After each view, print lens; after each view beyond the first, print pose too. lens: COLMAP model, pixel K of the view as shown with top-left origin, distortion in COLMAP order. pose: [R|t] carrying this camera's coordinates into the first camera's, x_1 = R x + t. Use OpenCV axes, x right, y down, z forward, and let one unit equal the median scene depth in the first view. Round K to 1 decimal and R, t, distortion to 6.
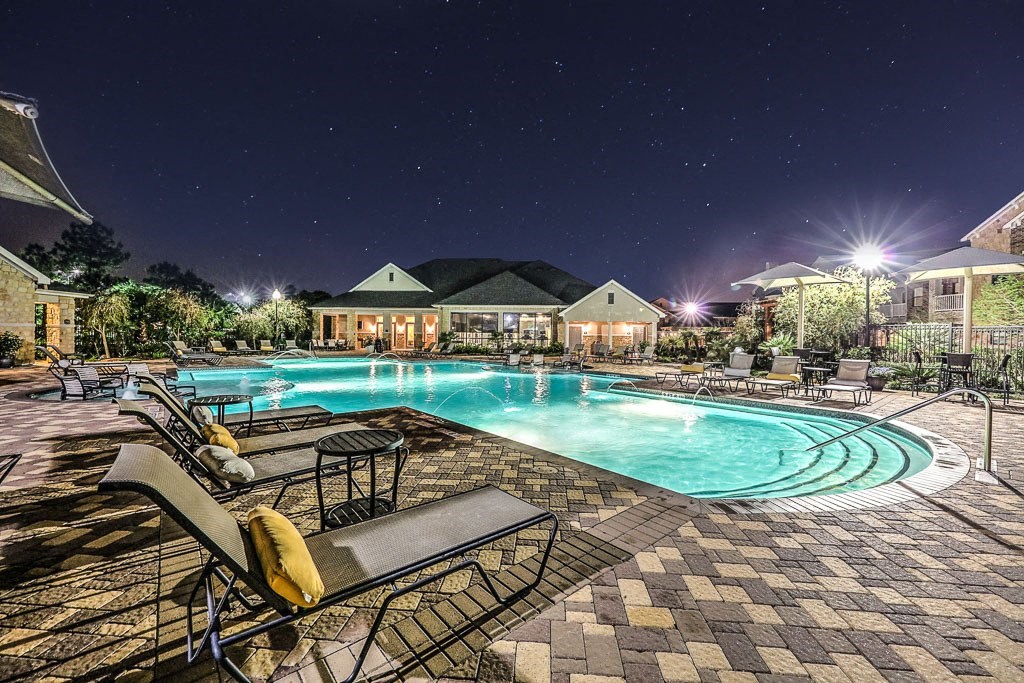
lens RADIAL K [[406.2, 0, 512.0], [0, 406.2, 341.5], [0, 0, 1]] dist [0.003089, 0.000055]
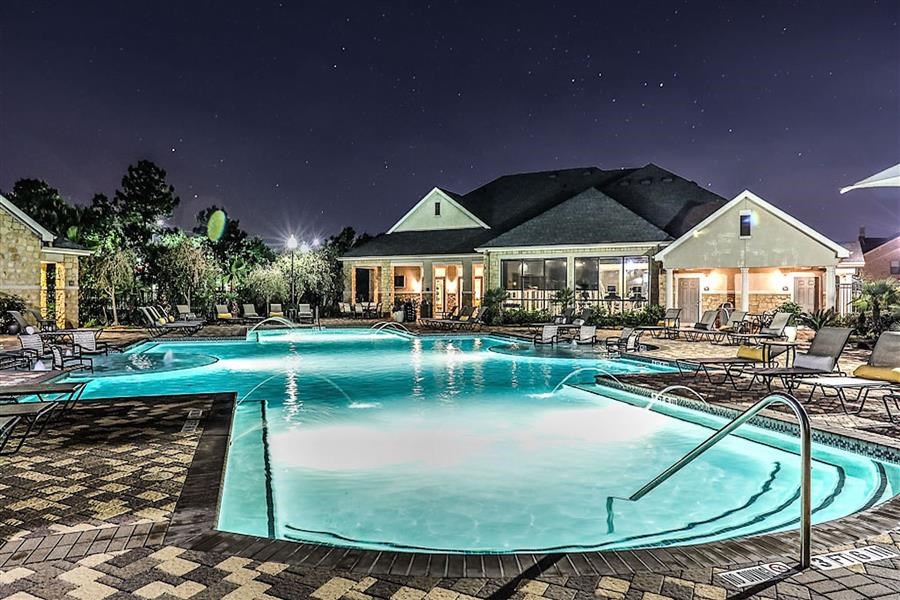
lens RADIAL K [[657.6, 0, 450.0], [0, 657.6, 300.0], [0, 0, 1]] dist [0.024067, 0.000856]
pose [[0.916384, -0.005359, -0.400265, 0.197476], [0.001860, 0.999957, -0.009131, 0.001718], [0.400296, 0.007623, 0.916354, 0.020943]]
